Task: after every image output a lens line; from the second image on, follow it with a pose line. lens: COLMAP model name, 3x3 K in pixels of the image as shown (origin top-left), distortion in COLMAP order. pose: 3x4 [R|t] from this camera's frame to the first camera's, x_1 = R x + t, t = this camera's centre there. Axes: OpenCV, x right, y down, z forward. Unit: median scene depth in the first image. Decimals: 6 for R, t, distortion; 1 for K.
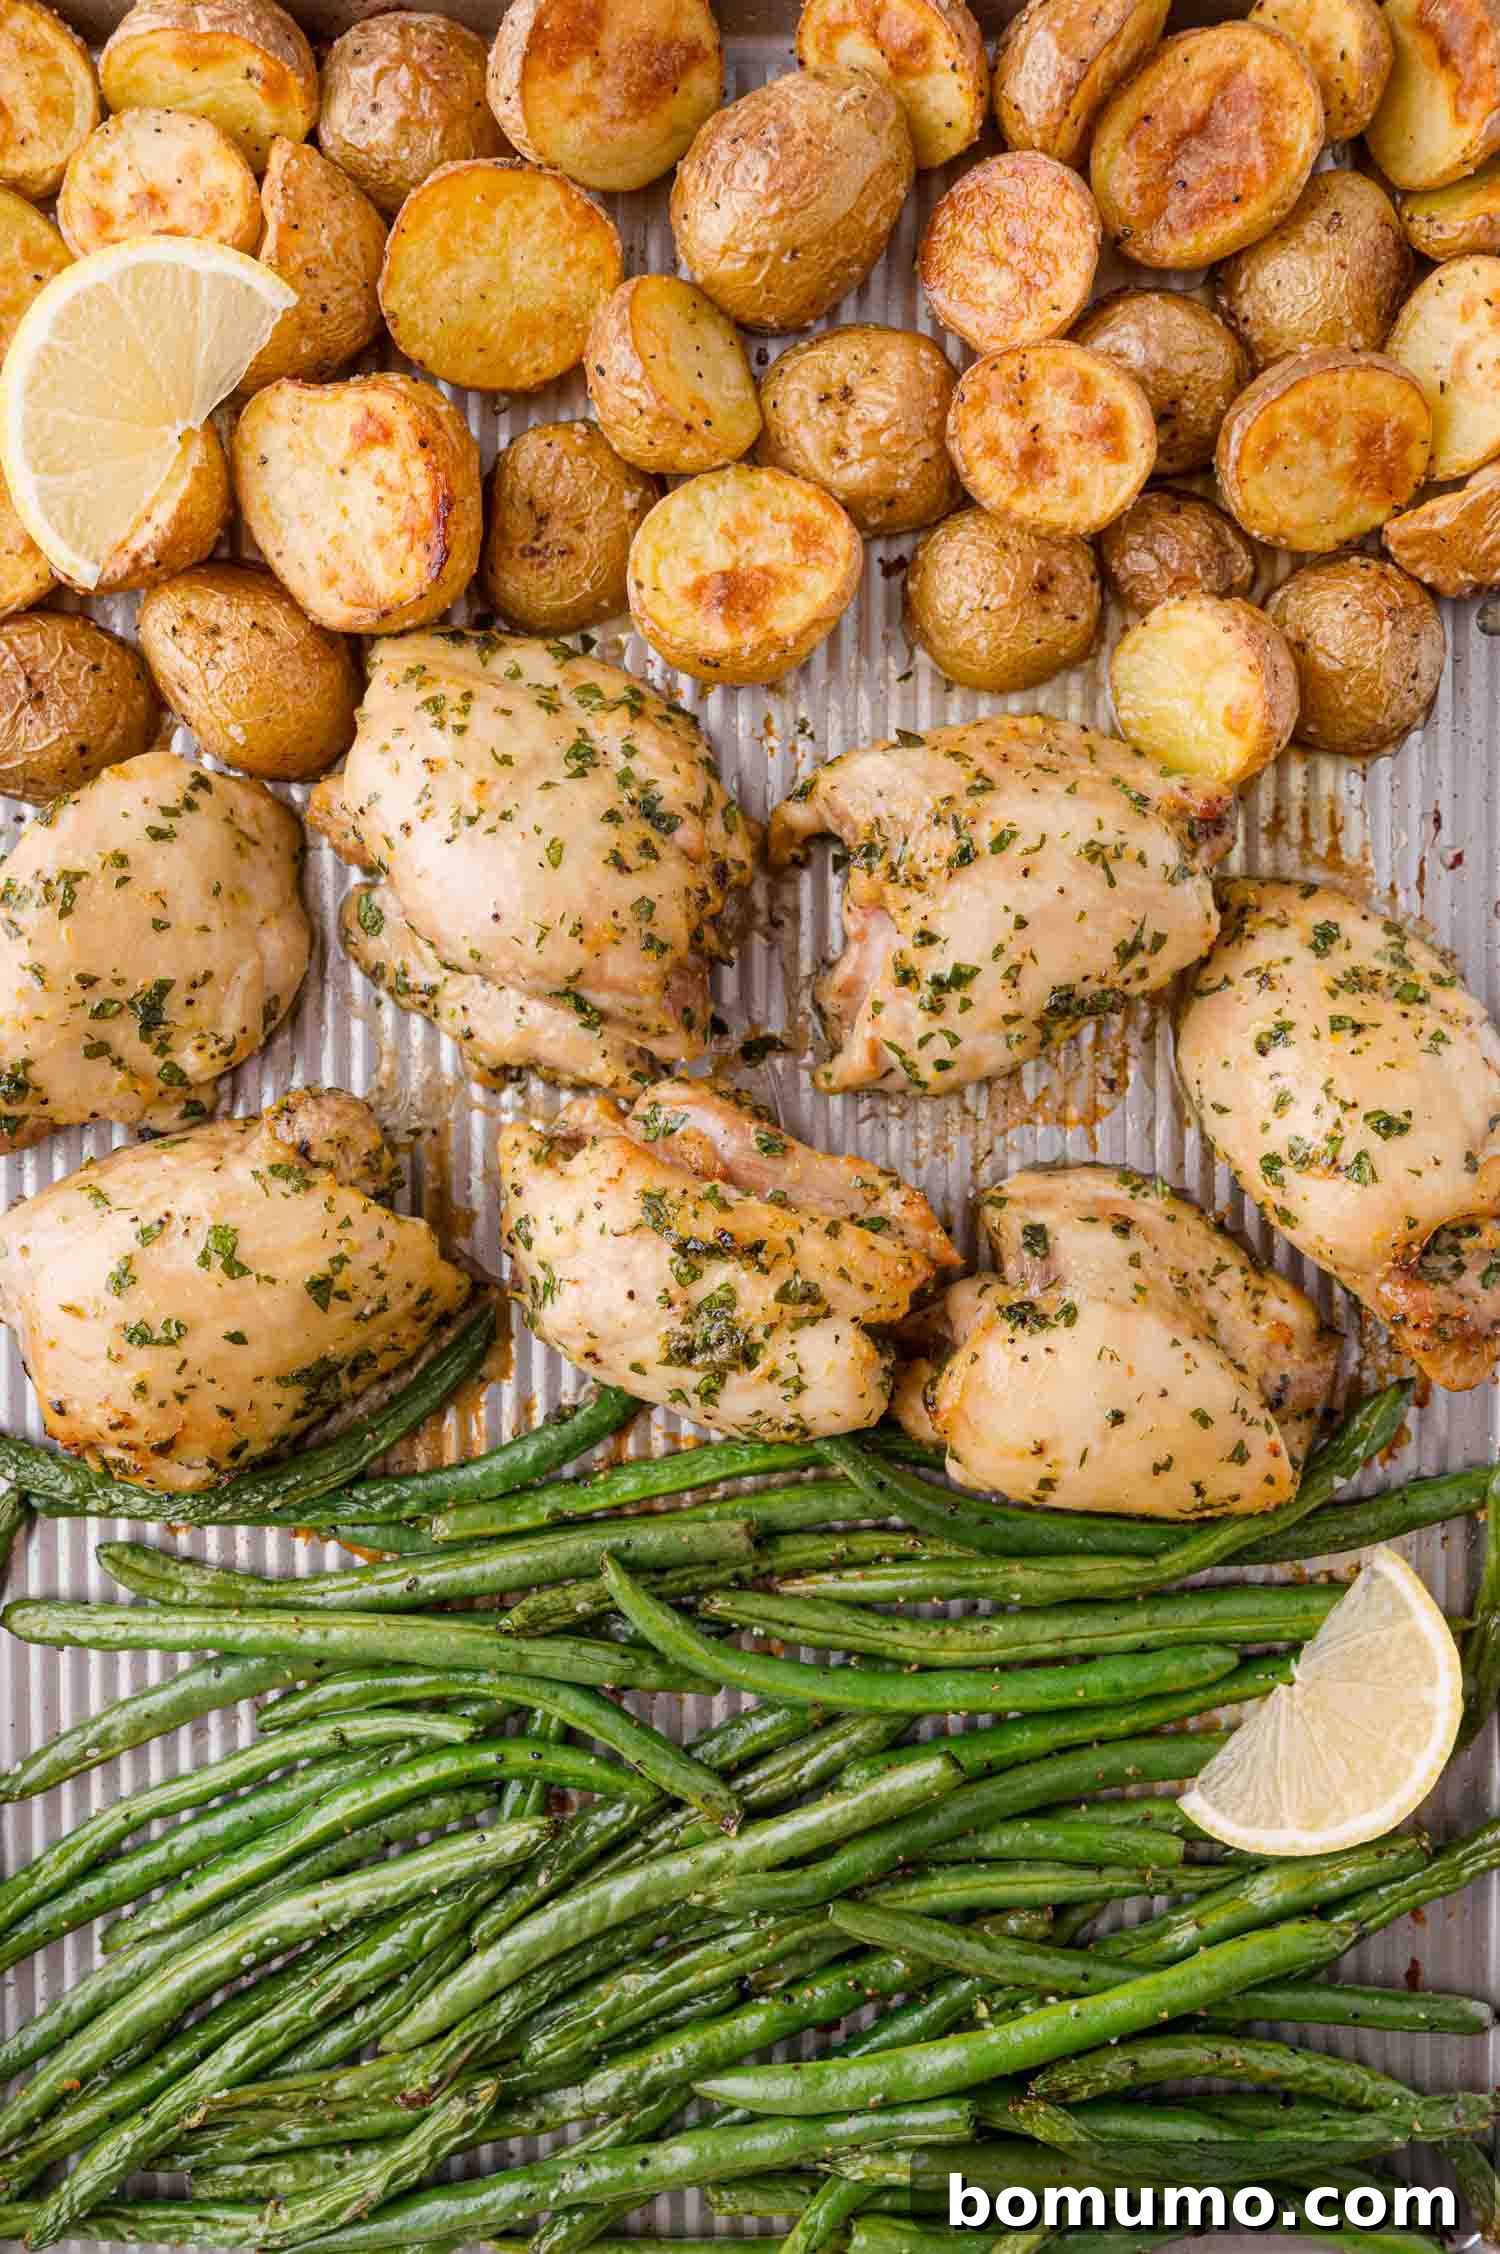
lens RADIAL K [[2289.2, 0, 748.6], [0, 2289.2, 1148.2], [0, 0, 1]] dist [-0.035055, 0.000000]
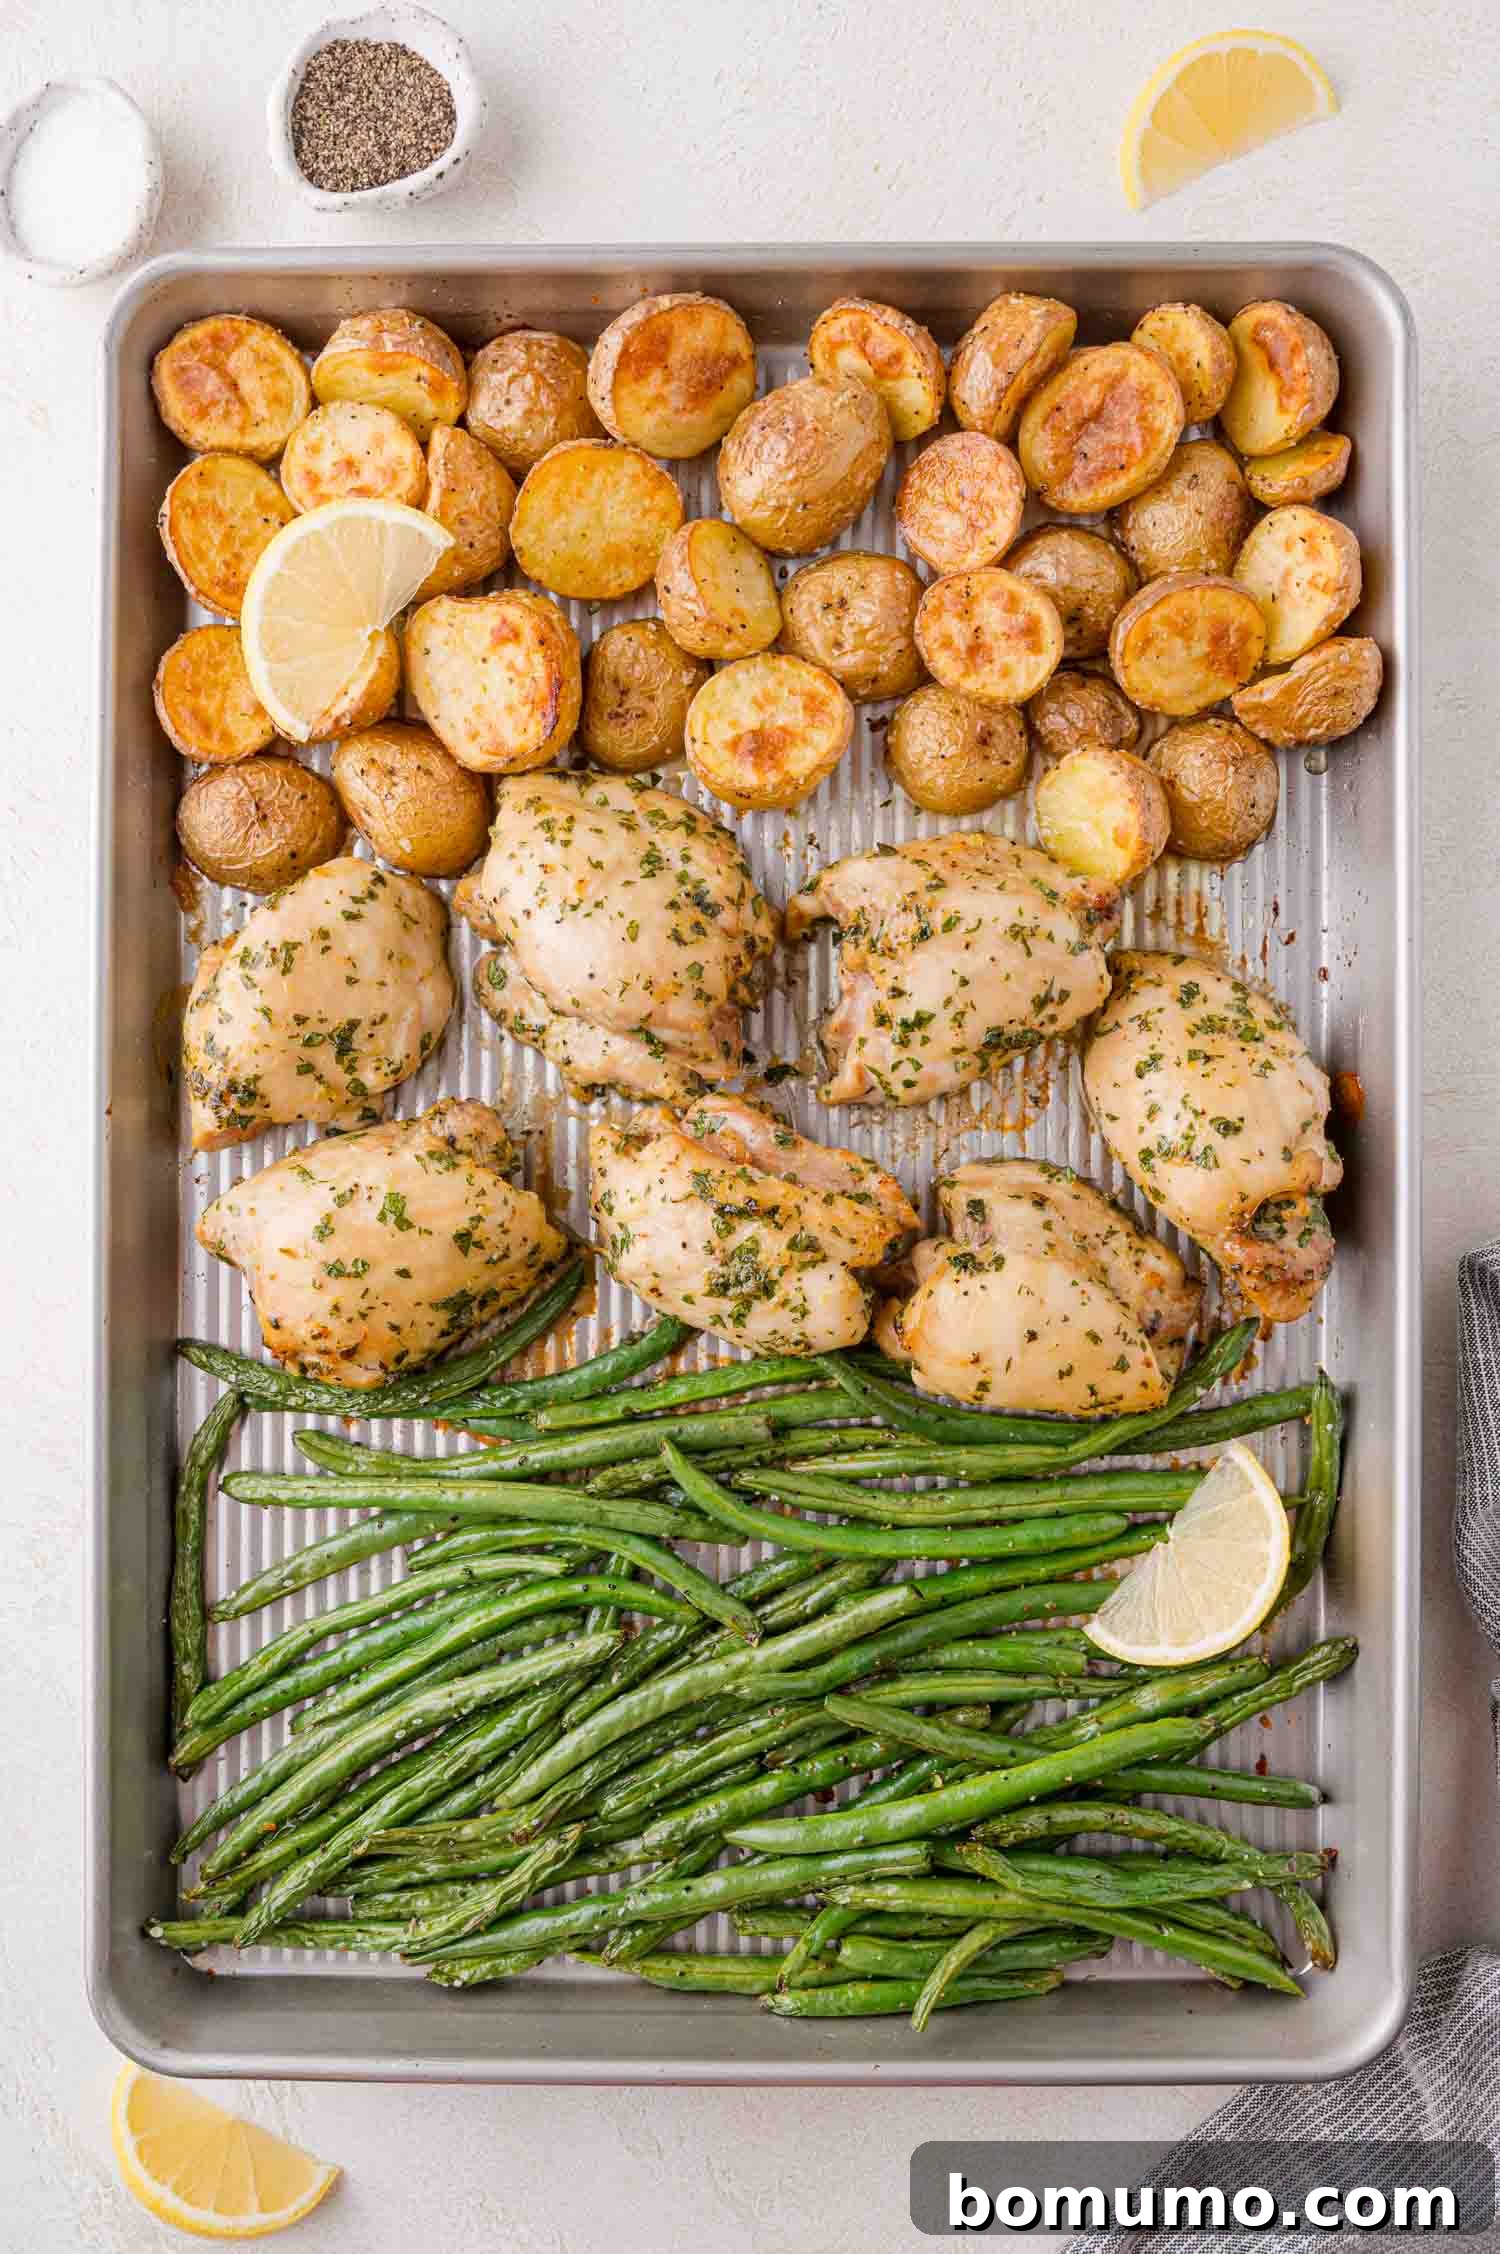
lens RADIAL K [[2289.2, 0, 744.4], [0, 2289.2, 1121.0], [0, 0, 1]] dist [-0.035055, 0.000000]
pose [[0.999778, 0.005680, -0.020281, 0.012779], [-0.006519, 0.999115, -0.041556, 0.043530], [0.020027, 0.041679, 0.998930, -0.381037]]
